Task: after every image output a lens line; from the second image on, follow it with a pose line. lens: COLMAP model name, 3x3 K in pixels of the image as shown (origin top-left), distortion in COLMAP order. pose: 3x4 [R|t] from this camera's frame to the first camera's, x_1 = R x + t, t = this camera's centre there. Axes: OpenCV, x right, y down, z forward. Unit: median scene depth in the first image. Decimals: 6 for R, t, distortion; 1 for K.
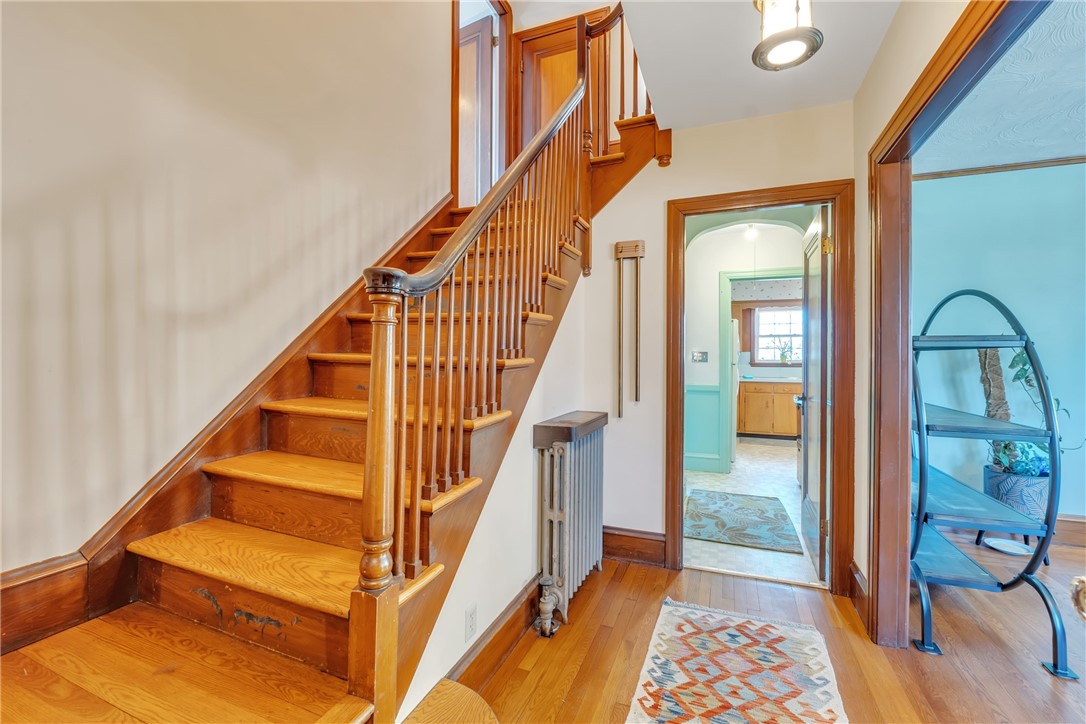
lens RADIAL K [[452.2, 0, 540.7], [0, 452.2, 357.4], [0, 0, 1]] dist [-0.008884, 0.000022]
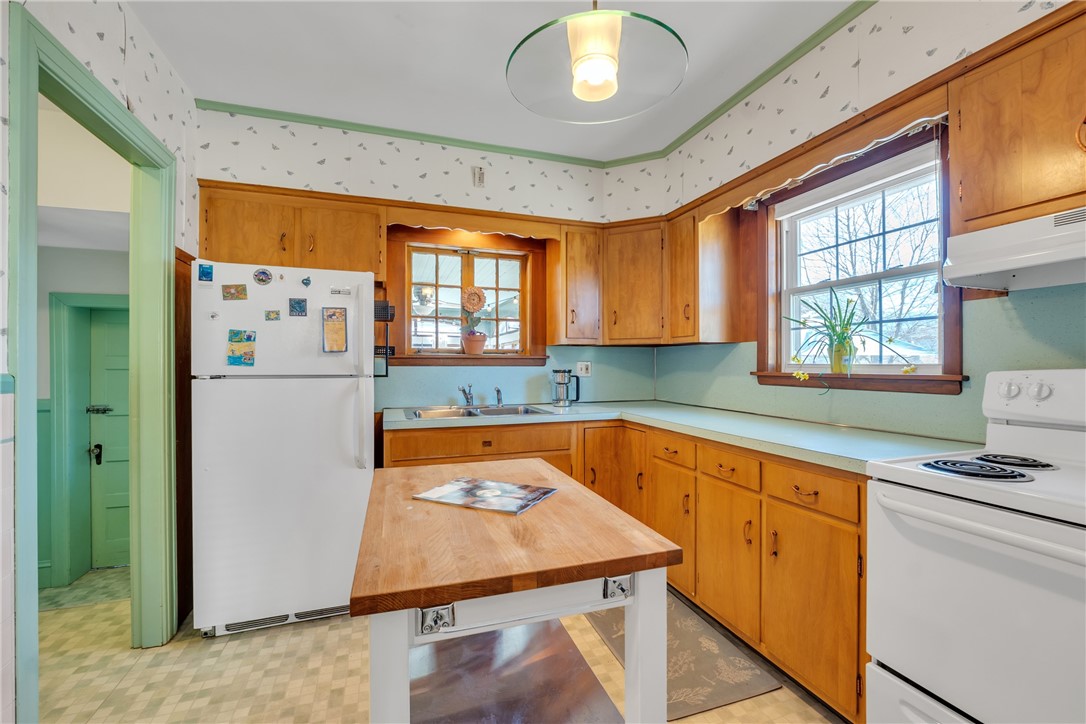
lens RADIAL K [[452.2, 0, 540.7], [0, 452.2, 357.4], [0, 0, 1]] dist [-0.008884, 0.000022]
pose [[0.657950, -0.008883, -0.753009, 0.619845], [0.001260, 0.999942, -0.010694, 0.003963], [0.753061, 0.006087, 0.657923, 0.658107]]
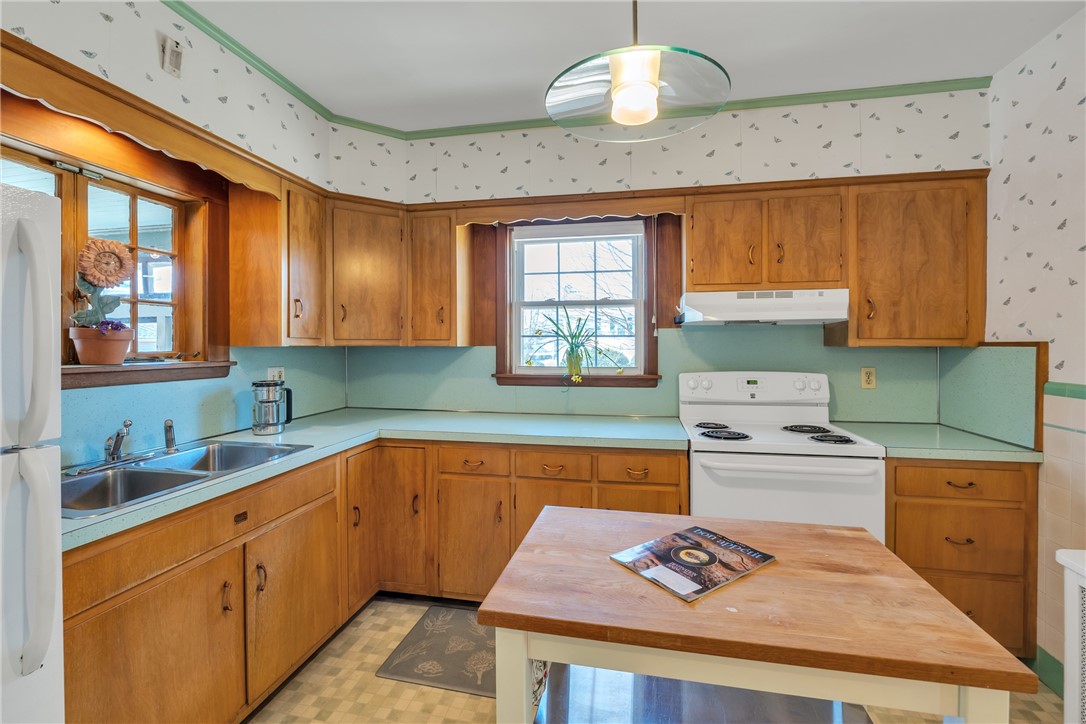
lens RADIAL K [[458.0, 0, 545.1], [0, 458.0, 343.3], [0, 0, 1]] dist [-0.014769, -0.000215]
pose [[0.983252, -0.000533, 0.182250, 0.438590], [0.000914, 0.999998, -0.002004, -0.013406], [-0.182249, 0.002137, 0.983250, 0.623359]]
